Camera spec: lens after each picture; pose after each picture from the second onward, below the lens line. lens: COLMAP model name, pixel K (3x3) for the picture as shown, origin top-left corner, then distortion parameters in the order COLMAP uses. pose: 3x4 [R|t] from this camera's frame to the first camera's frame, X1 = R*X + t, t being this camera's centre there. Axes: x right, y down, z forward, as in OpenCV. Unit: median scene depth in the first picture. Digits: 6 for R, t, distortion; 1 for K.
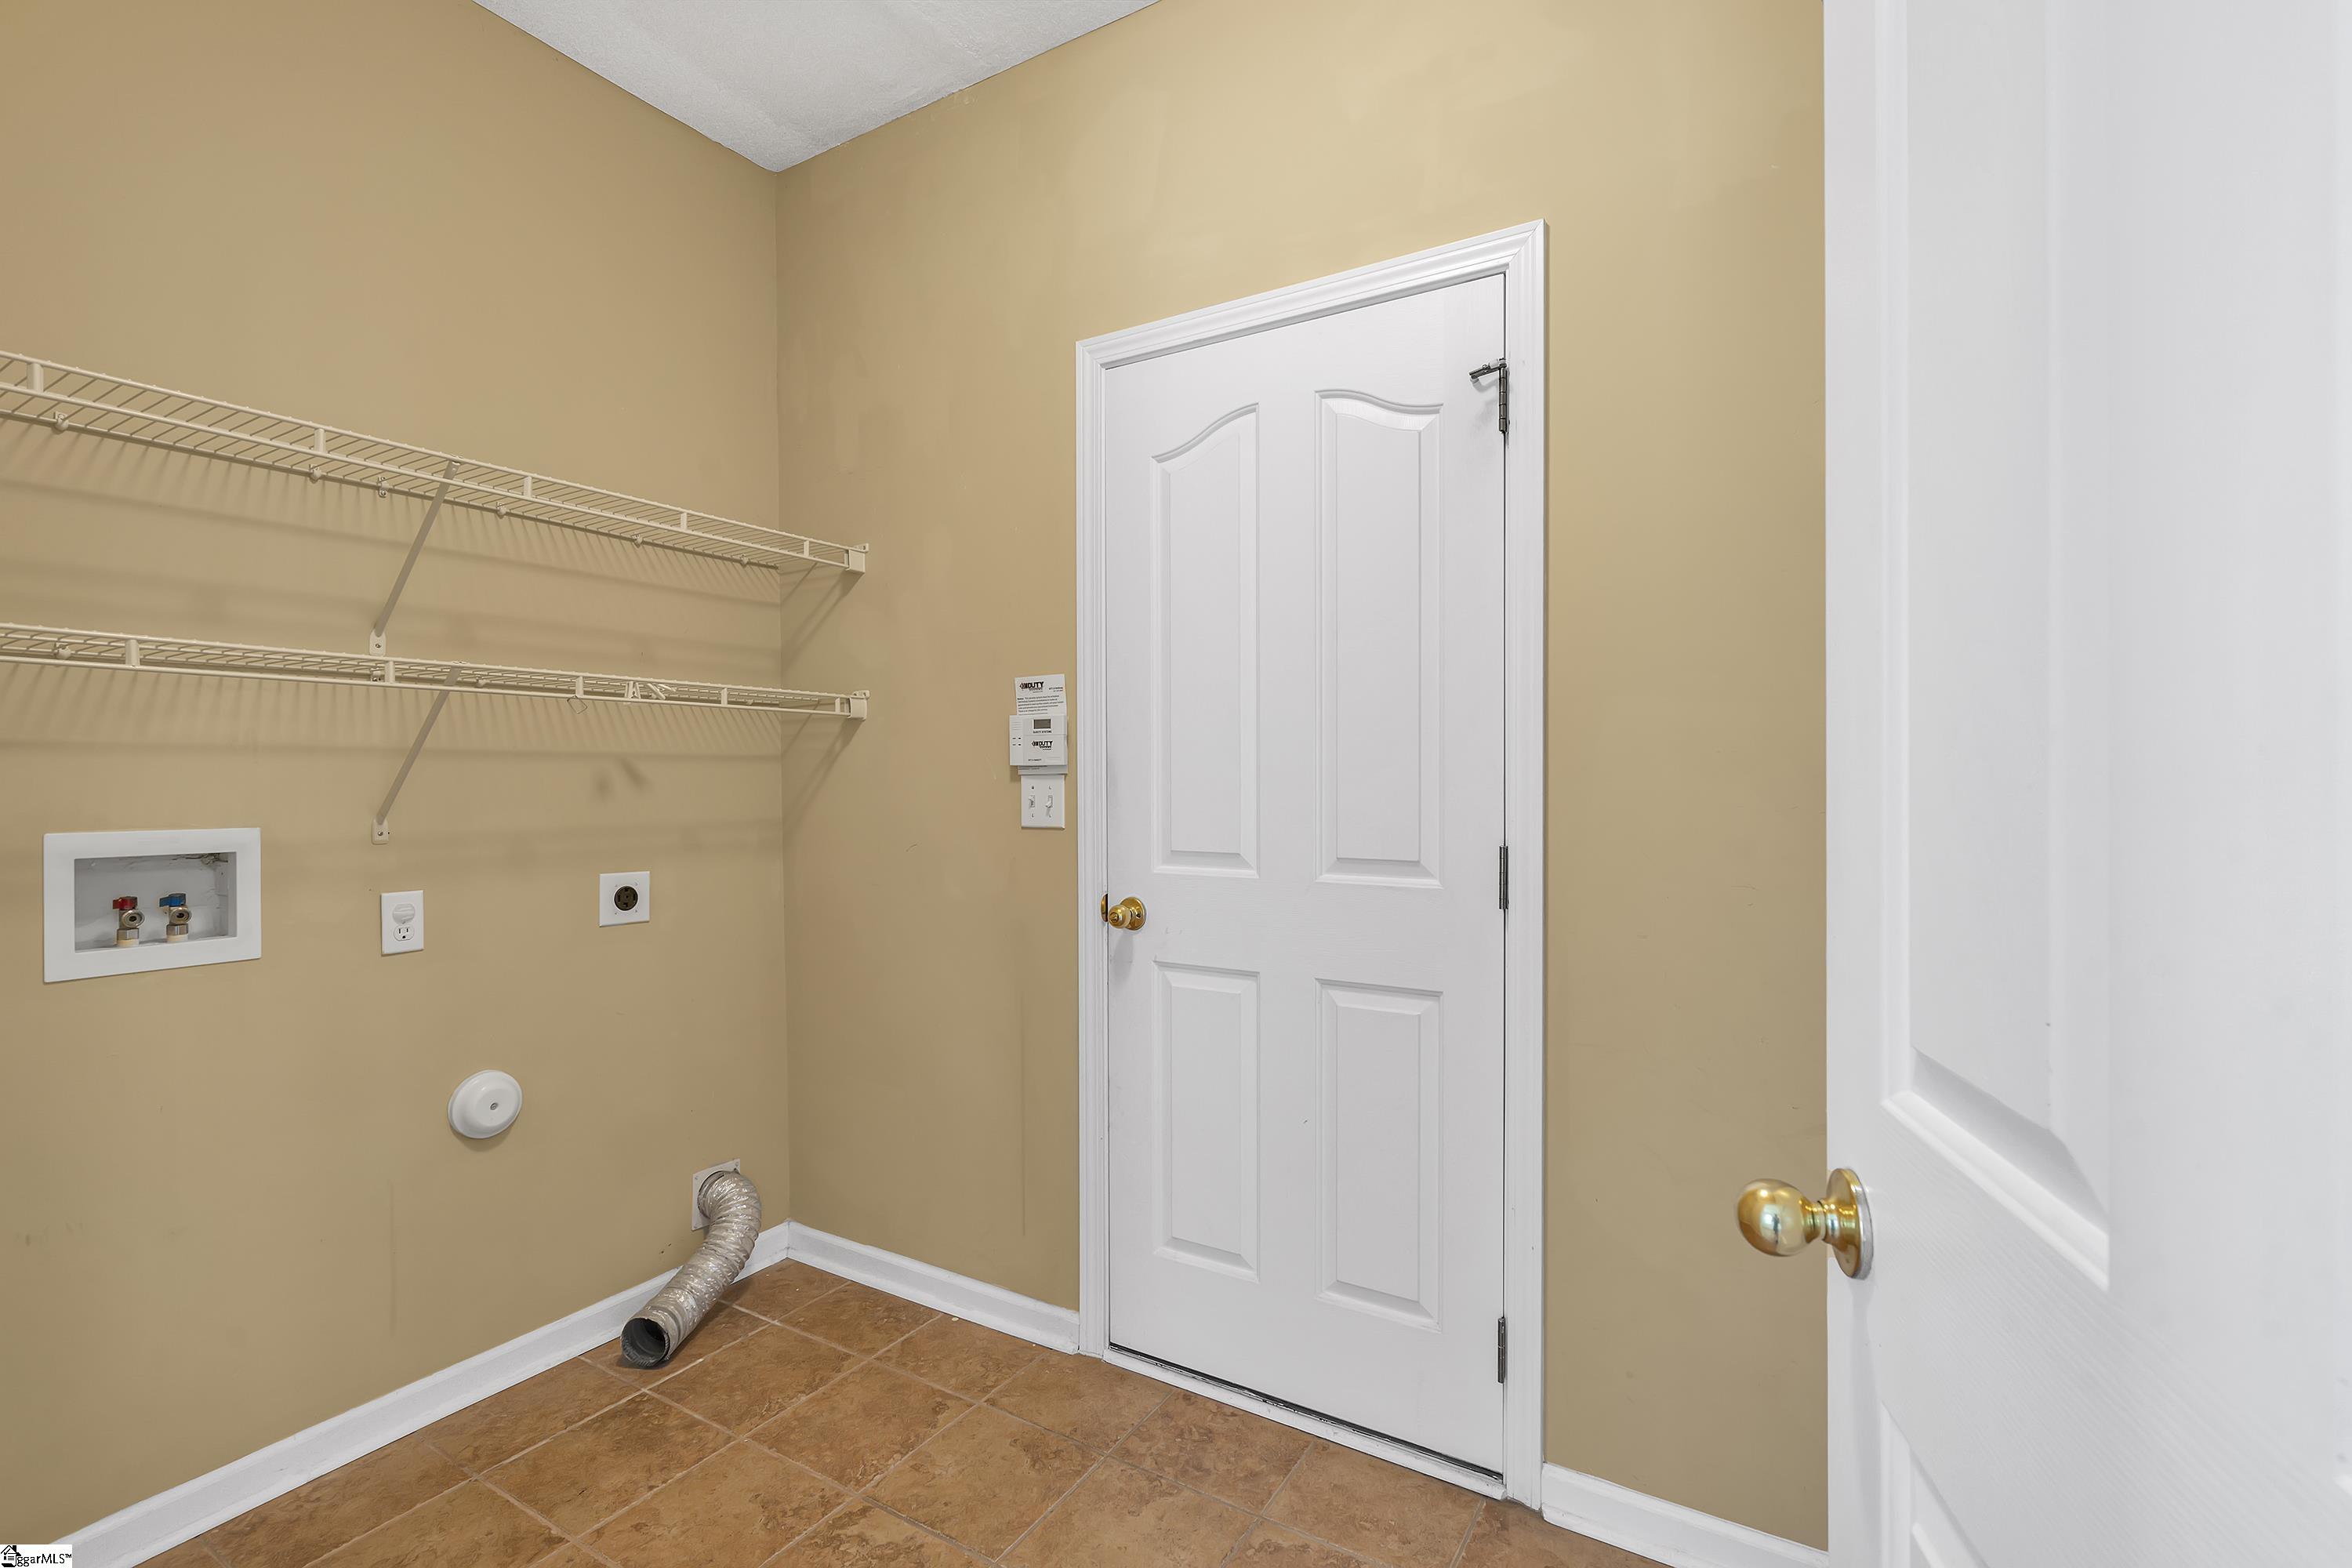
lens RADIAL K [[1055.3, 0, 1176.0], [0, 1055.3, 784.9], [0, 0, 1]] dist [-0.001805, 0.001272]
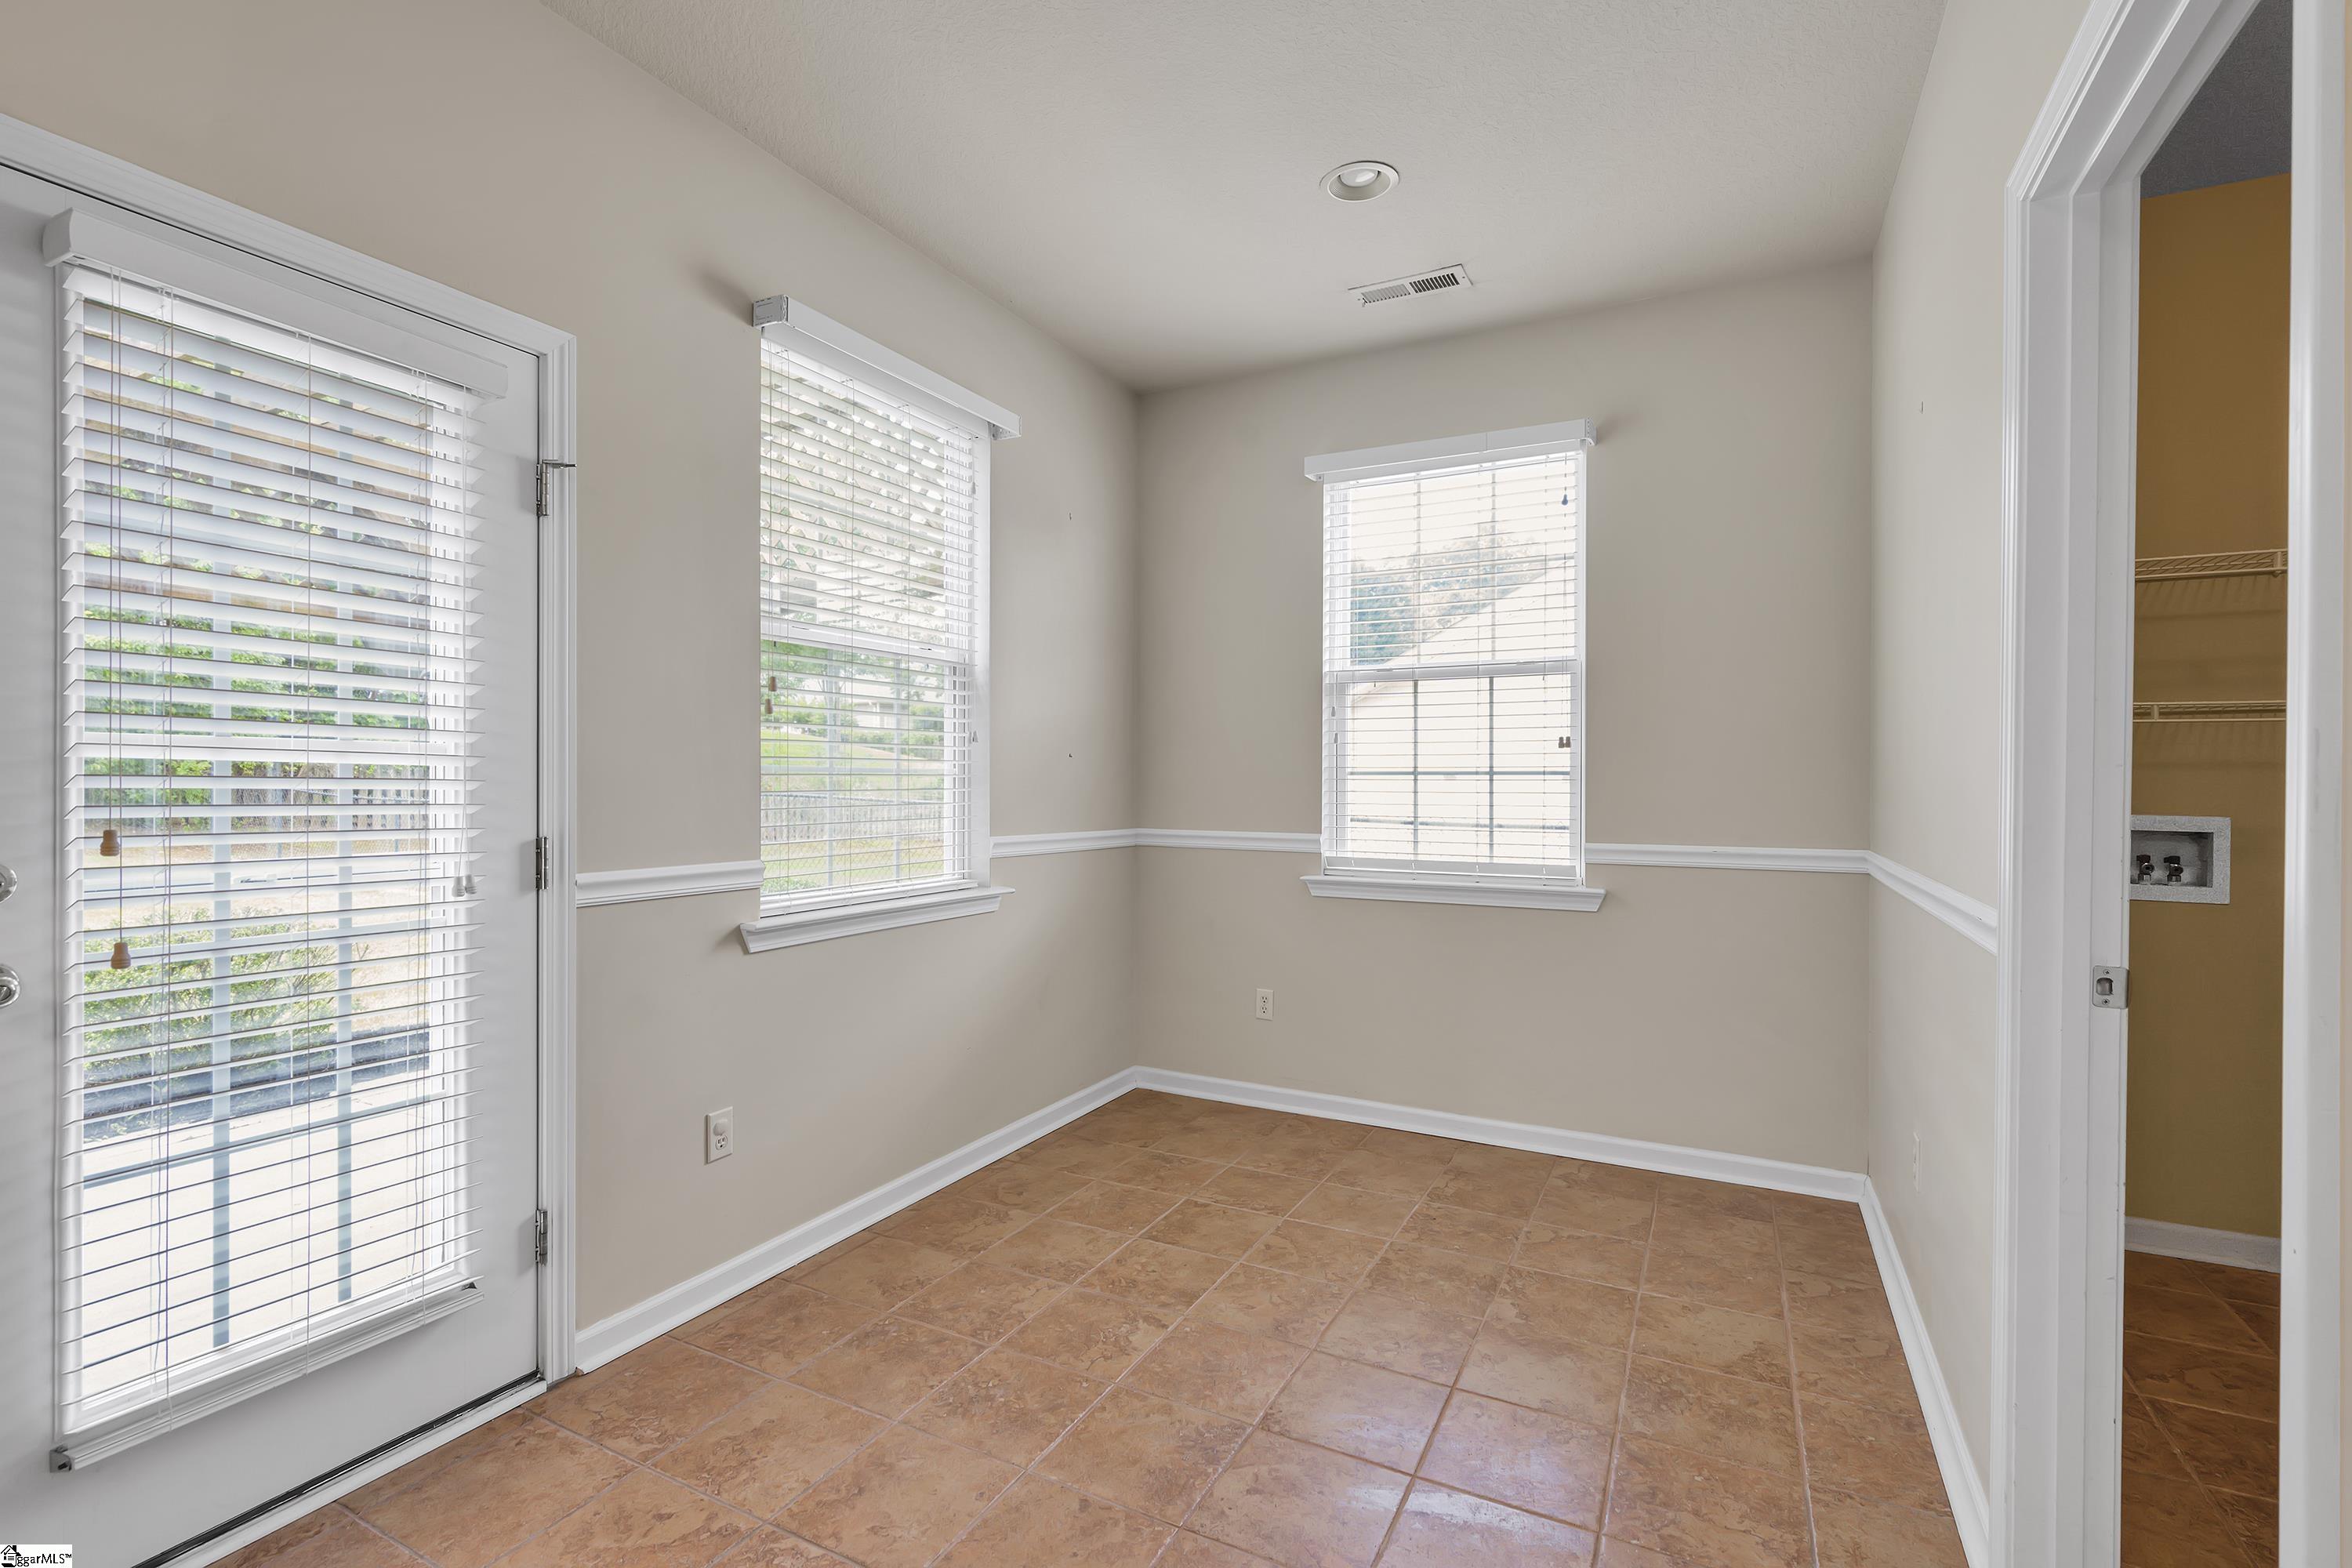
lens RADIAL K [[1055.3, 0, 1175.4], [0, 1055.3, 784.8], [0, 0, 1]] dist [-0.001805, 0.001272]
pose [[0.065449, 0.010551, -0.997800, 0.540964], [-0.009282, 0.999907, 0.009964, -0.007150], [0.997813, 0.008610, 0.065541, -0.608273]]
